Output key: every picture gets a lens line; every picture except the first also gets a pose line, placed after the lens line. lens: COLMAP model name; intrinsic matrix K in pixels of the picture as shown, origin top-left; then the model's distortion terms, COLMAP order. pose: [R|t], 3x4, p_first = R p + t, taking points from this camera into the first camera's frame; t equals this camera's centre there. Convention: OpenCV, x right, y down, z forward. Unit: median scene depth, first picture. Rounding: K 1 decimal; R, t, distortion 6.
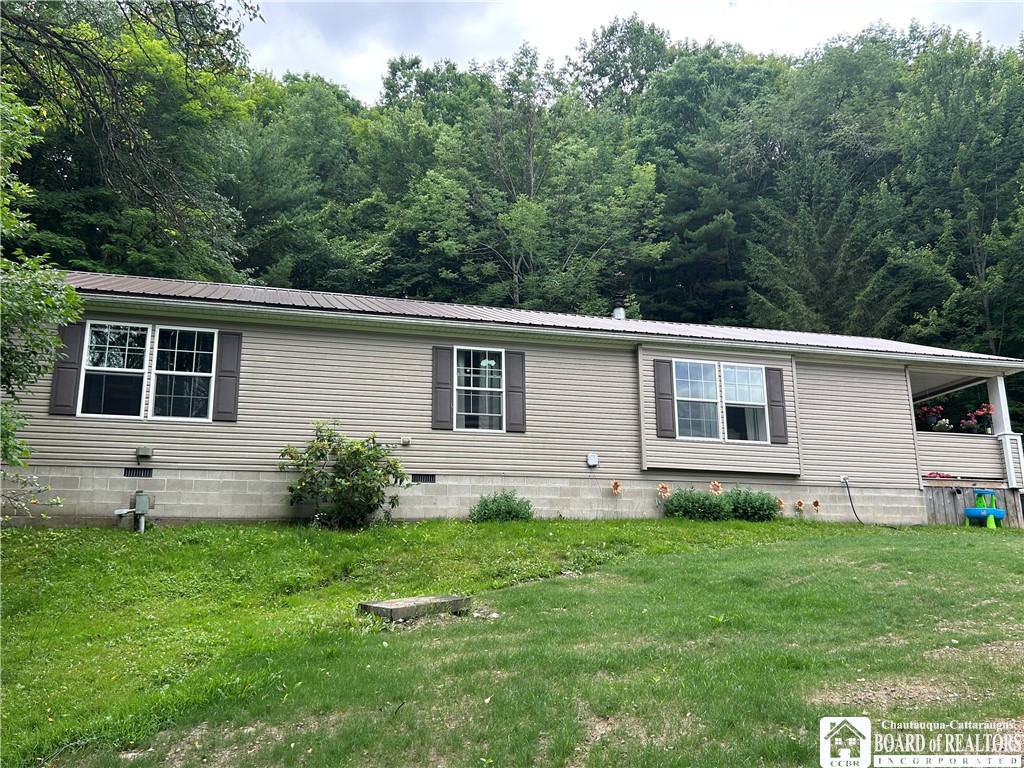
lens RADIAL K [[858.1, 0, 511.4], [0, 858.1, 382.9], [0, 0, 1]] dist [-0.001222, -0.008788]
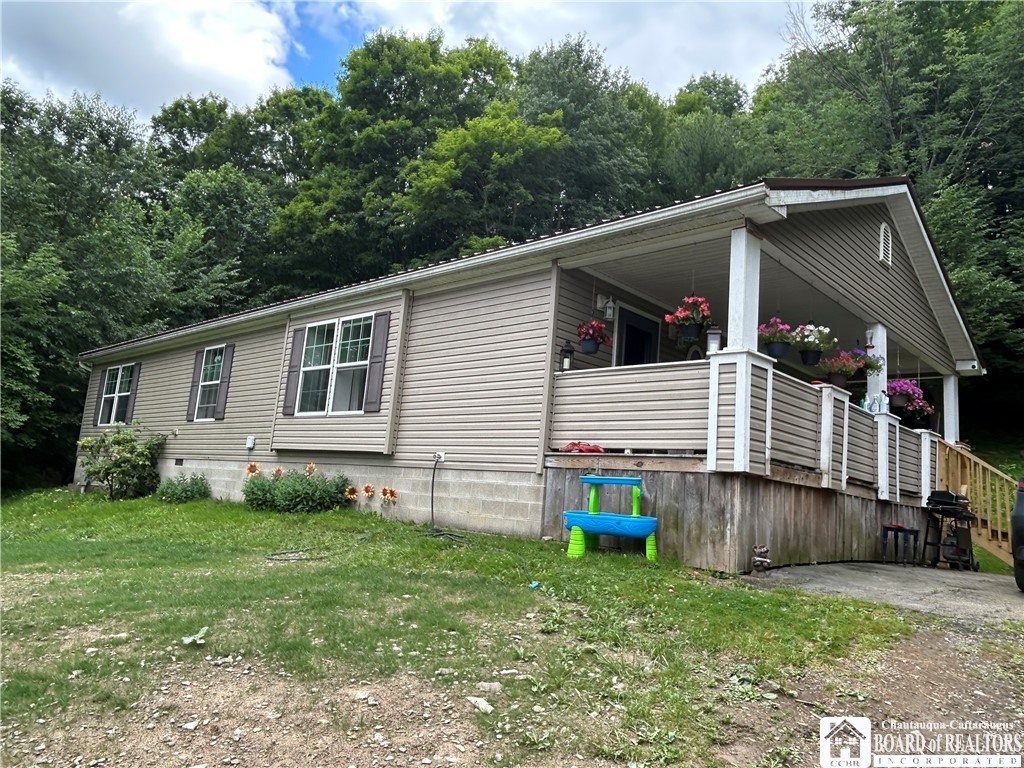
lens RADIAL K [[737.9, 0, 515.0], [0, 737.9, 384.4], [0, 0, 1]] dist [0.013876, 0.000771]
pose [[0.532591, -0.088863, -0.841695, 0.950114], [0.125572, 0.991763, -0.025250, 0.080001], [0.837006, -0.092245, 0.539362, 0.769070]]
